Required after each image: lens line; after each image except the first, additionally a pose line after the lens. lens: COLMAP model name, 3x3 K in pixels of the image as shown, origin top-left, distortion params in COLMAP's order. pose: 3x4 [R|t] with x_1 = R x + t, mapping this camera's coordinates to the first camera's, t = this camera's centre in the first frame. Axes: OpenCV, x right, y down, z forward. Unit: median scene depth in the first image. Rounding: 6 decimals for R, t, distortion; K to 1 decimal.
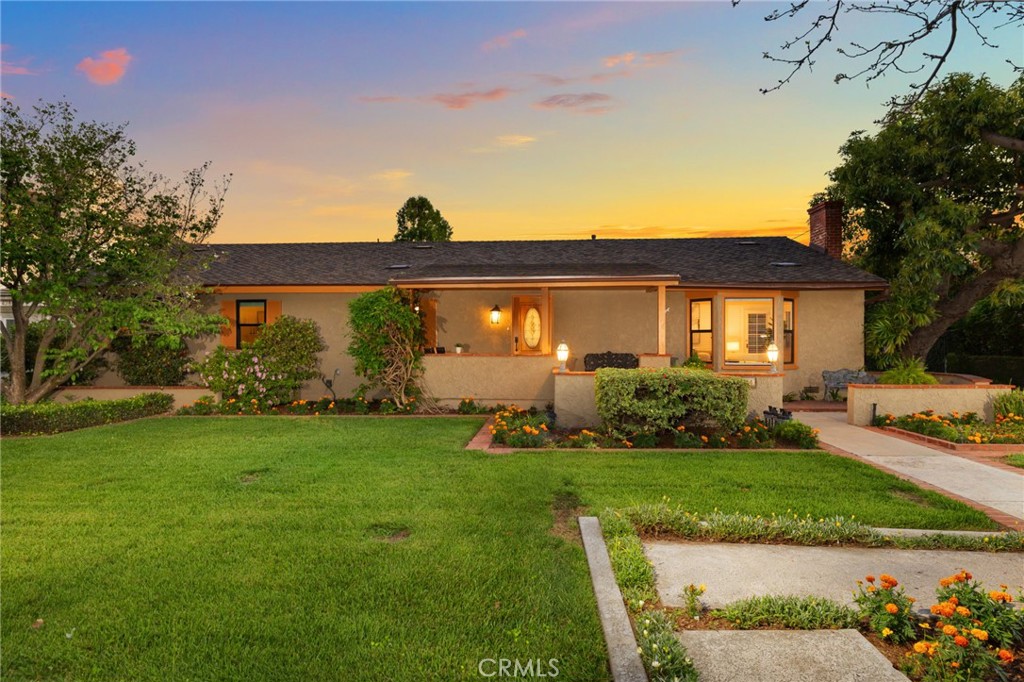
lens RADIAL K [[544.5, 0, 512.0], [0, 544.5, 341.0], [0, 0, 1]] dist [0.014112, 0.000083]
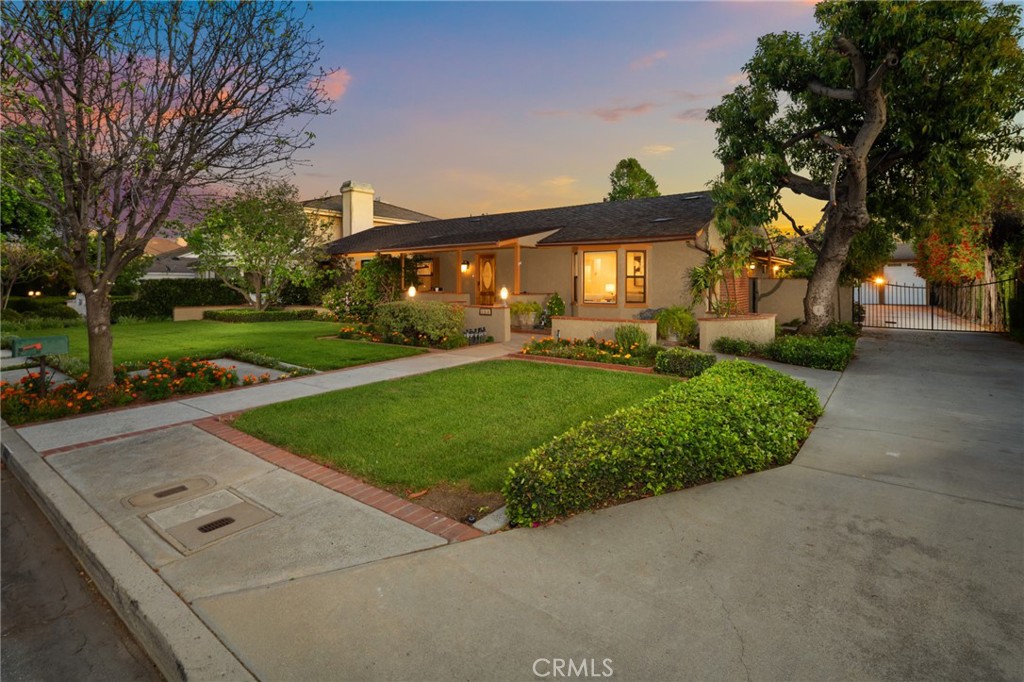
lens RADIAL K [[484.1, 0, 512.0], [0, 484.1, 341.0], [0, 0, 1]] dist [-0.003065, -0.000176]
pose [[0.824648, 0.067145, -0.561647, 0.869023], [0.001161, 0.992727, 0.120385, -0.004018], [0.565645, -0.099927, 0.818572, -0.091637]]
